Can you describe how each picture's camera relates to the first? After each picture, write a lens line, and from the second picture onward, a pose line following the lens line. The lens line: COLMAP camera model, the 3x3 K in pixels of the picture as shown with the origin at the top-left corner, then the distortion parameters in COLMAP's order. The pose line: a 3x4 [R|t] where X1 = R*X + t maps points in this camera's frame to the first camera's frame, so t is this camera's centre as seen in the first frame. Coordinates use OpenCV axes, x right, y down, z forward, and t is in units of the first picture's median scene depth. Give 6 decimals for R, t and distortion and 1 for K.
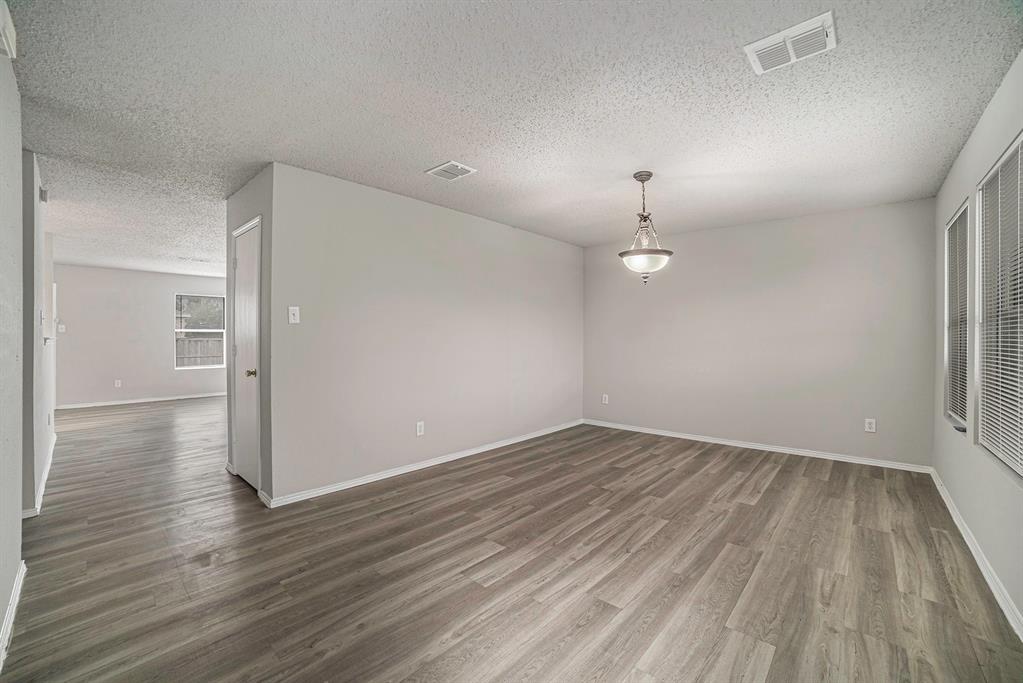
lens RADIAL K [[420.2, 0, 508.1], [0, 420.2, 340.8], [0, 0, 1]] dist [-0.094508, 0.030671]
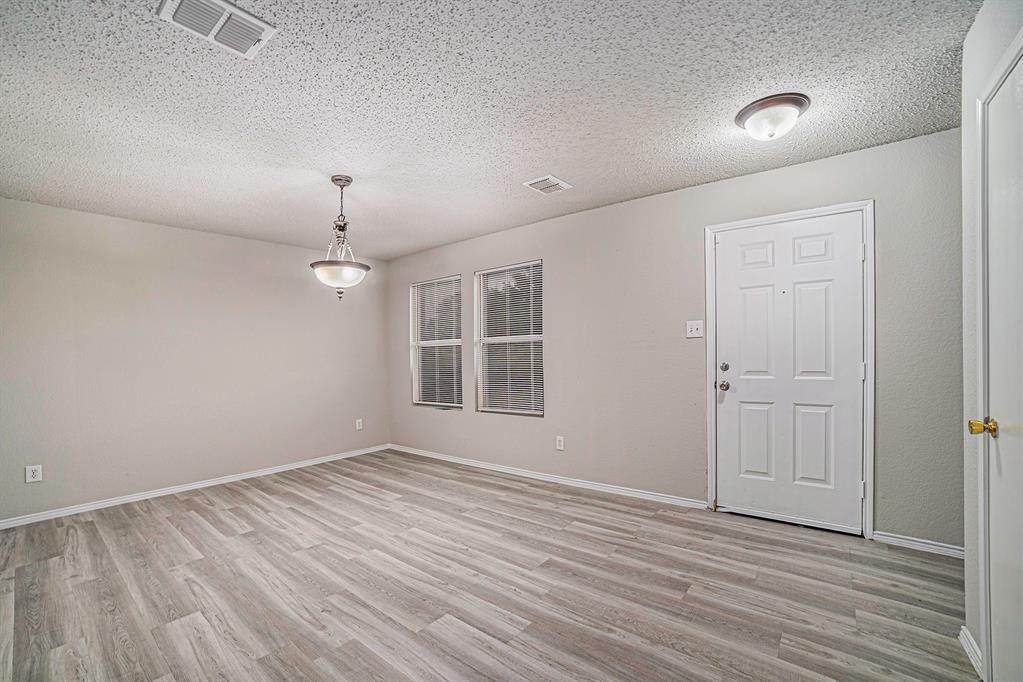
lens RADIAL K [[438.3, 0, 519.1], [0, 438.3, 343.7], [0, 0, 1]] dist [-0.107302, 0.035321]
pose [[-0.085953, 0.027830, 0.995910, -0.651610], [0.026279, 0.999325, -0.025657, -0.002956], [-0.995953, 0.023966, -0.086626, 0.696964]]
